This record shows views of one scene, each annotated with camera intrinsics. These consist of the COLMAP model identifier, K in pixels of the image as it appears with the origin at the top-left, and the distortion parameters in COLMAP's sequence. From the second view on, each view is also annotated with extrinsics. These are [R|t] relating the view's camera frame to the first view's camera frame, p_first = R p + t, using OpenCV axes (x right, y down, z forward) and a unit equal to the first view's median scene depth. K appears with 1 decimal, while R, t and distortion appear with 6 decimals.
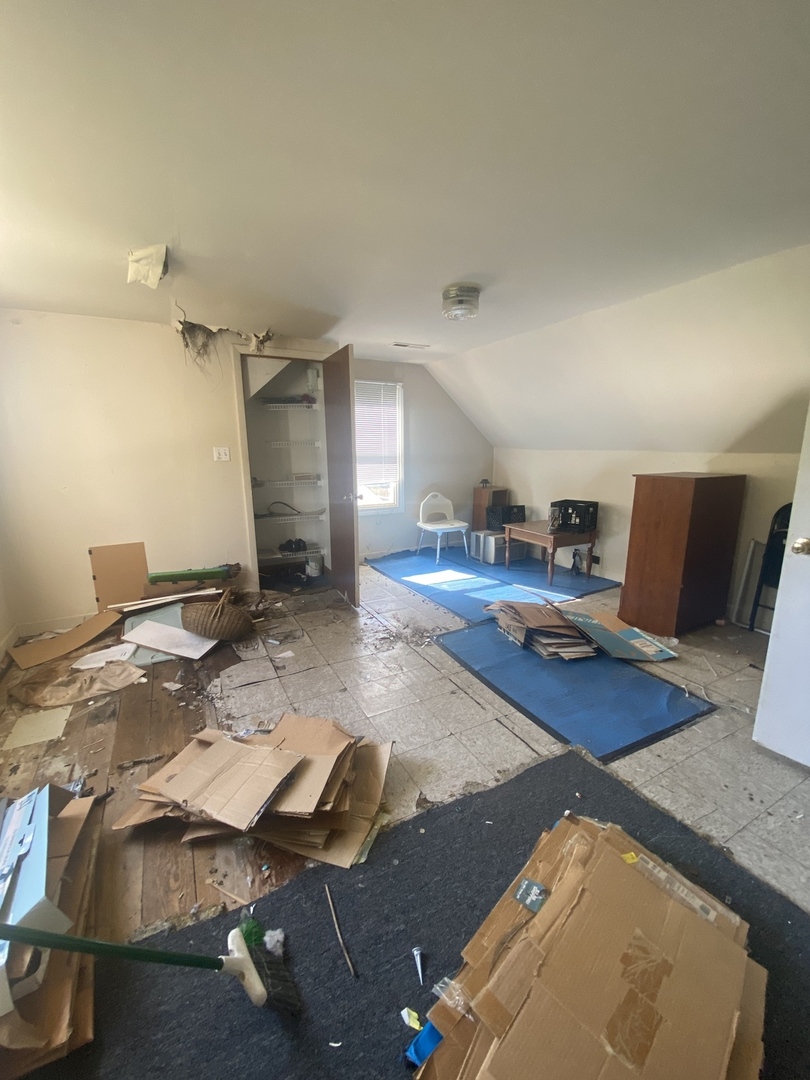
lens RADIAL K [[429.9, 0, 405.7], [0, 429.9, 541.0], [0, 0, 1]] dist [0.011200, -0.001718]
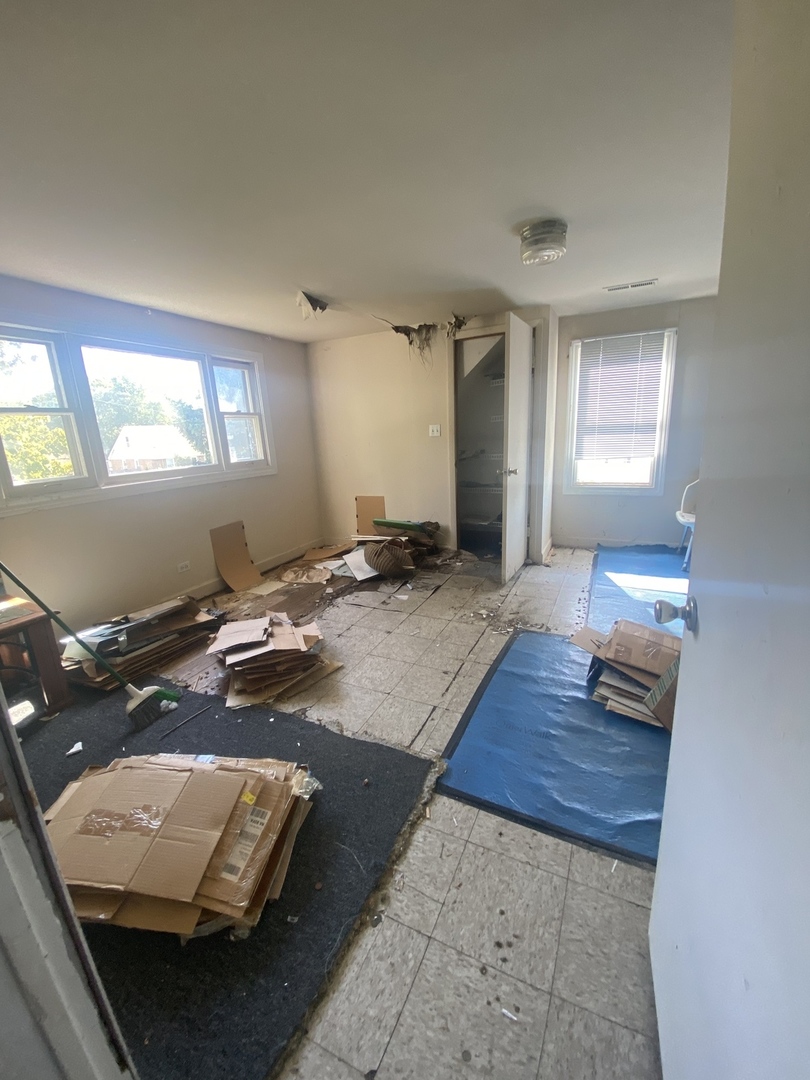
lens RADIAL K [[429.9, 0, 409.3], [0, 429.9, 543.3], [0, 0, 1]] dist [0.011200, -0.001718]
pose [[0.589641, 0.182736, -0.786722, 0.659123], [-0.128470, 0.982888, 0.132013, -0.049227], [0.797383, 0.023230, 0.603026, 0.277798]]
